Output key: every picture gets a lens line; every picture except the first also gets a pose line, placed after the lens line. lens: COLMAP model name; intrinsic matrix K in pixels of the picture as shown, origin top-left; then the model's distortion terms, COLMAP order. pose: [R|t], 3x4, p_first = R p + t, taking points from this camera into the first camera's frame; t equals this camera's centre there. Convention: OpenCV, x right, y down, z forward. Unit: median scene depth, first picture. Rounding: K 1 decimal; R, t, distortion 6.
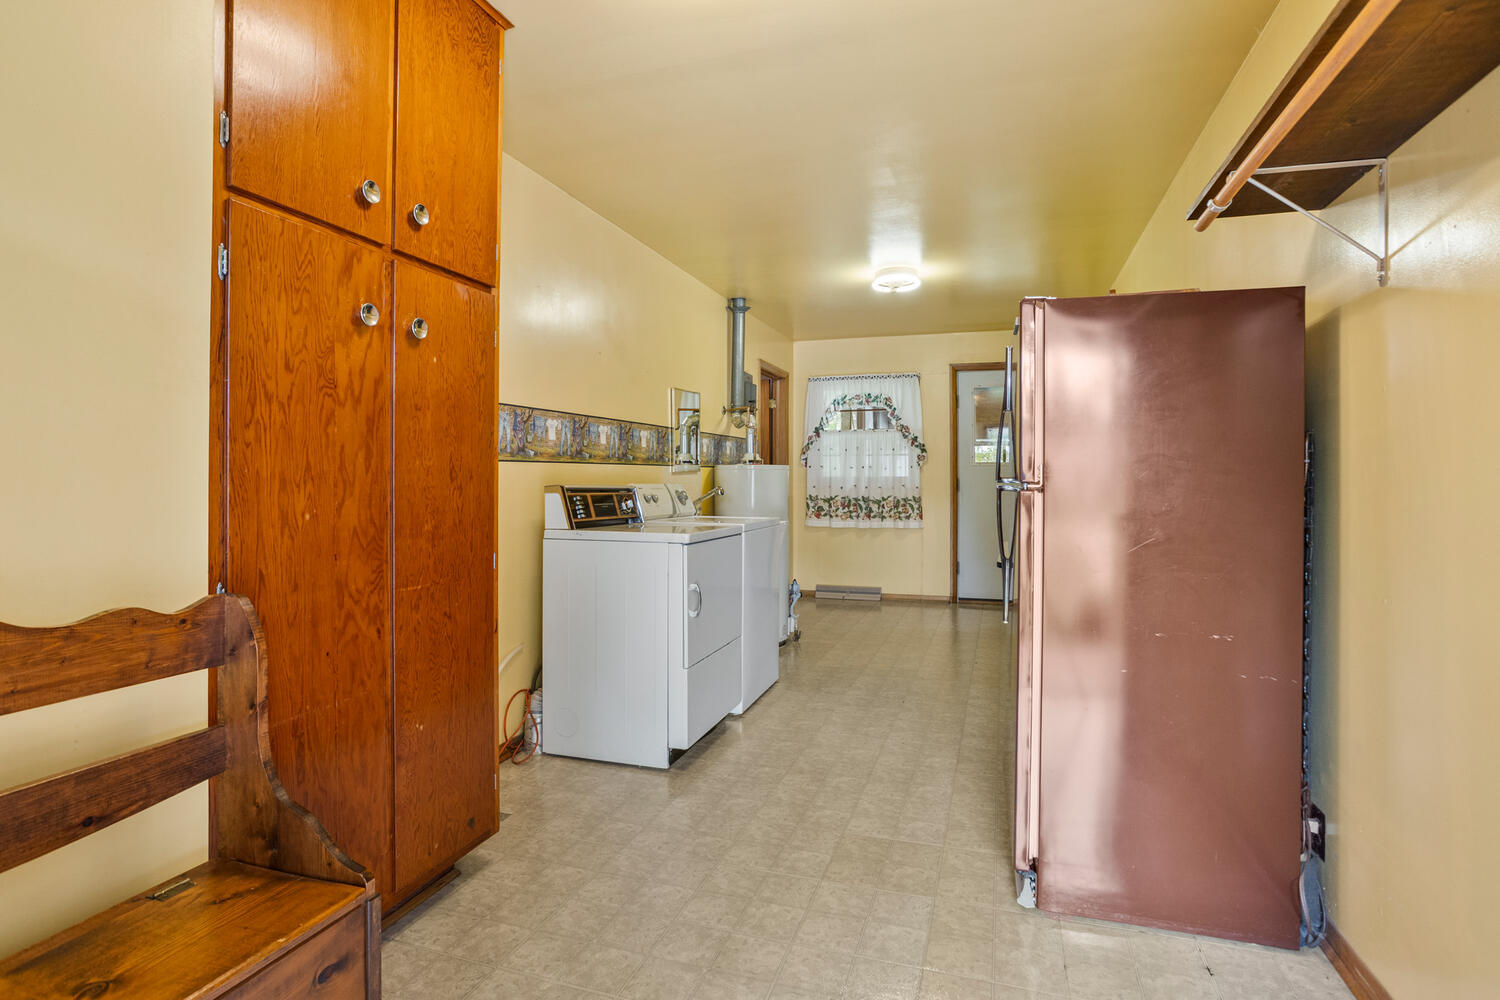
lens RADIAL K [[738.1, 0, 747.4], [0, 738.1, 488.4], [0, 0, 1]] dist [-0.039623, 0.023086]
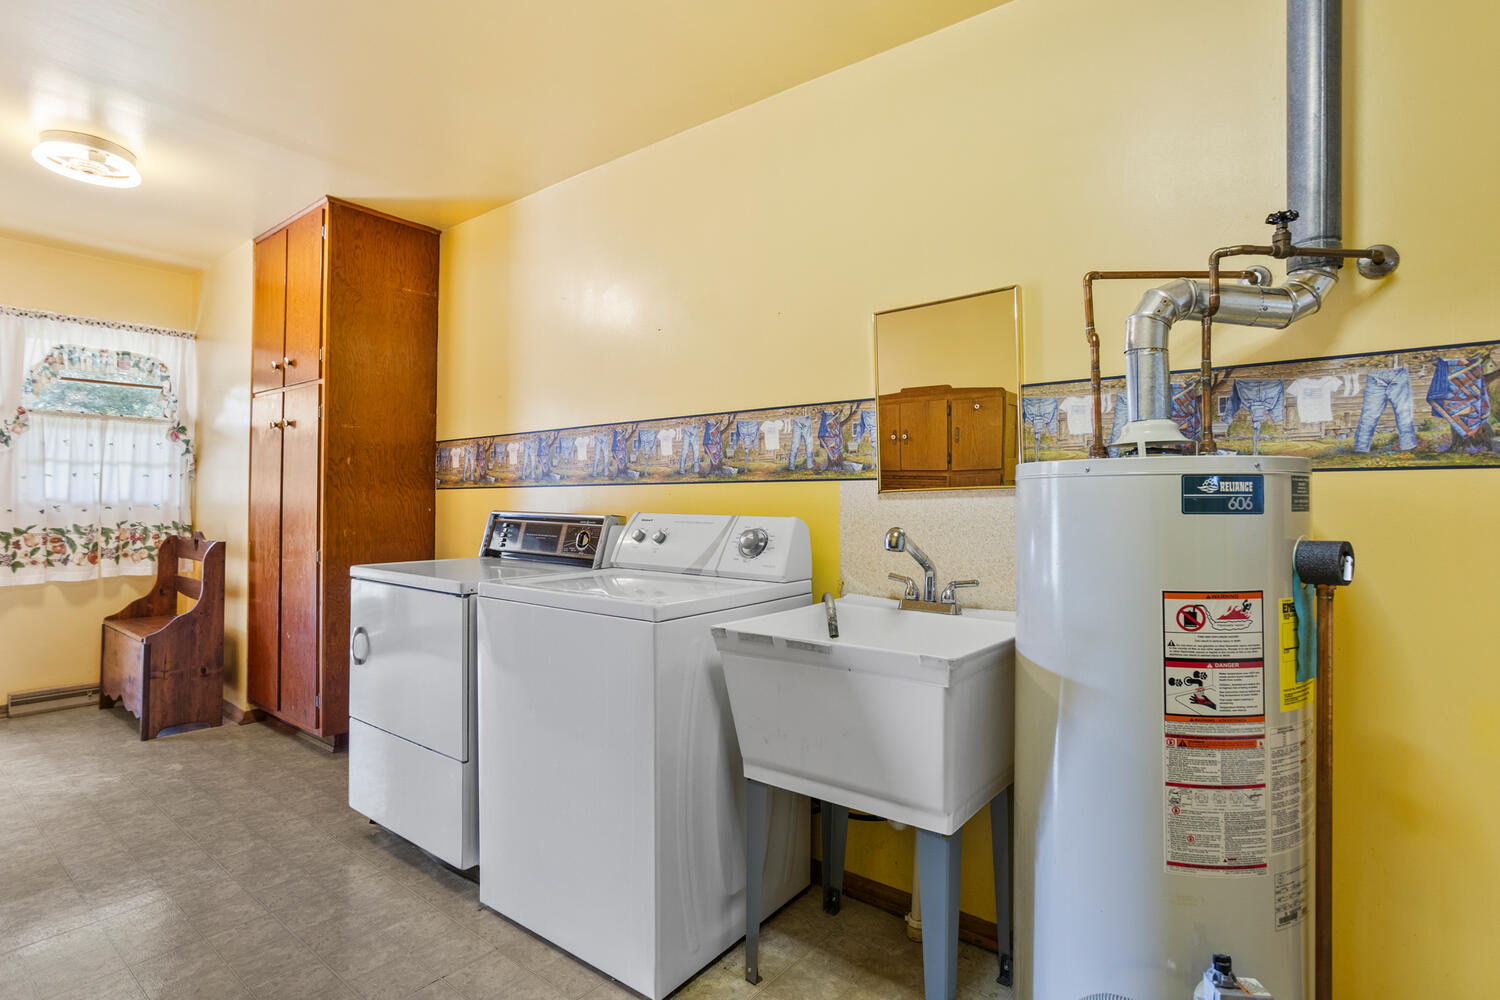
lens RADIAL K [[738.1, 0, 715.5], [0, 738.1, 503.5], [0, 0, 1]] dist [-0.039623, 0.023086]
pose [[-0.335965, 0.004324, -0.941865, 0.502250], [-0.014503, 0.999847, 0.009763, -0.024720], [0.941763, 0.016940, -0.335851, 1.422042]]
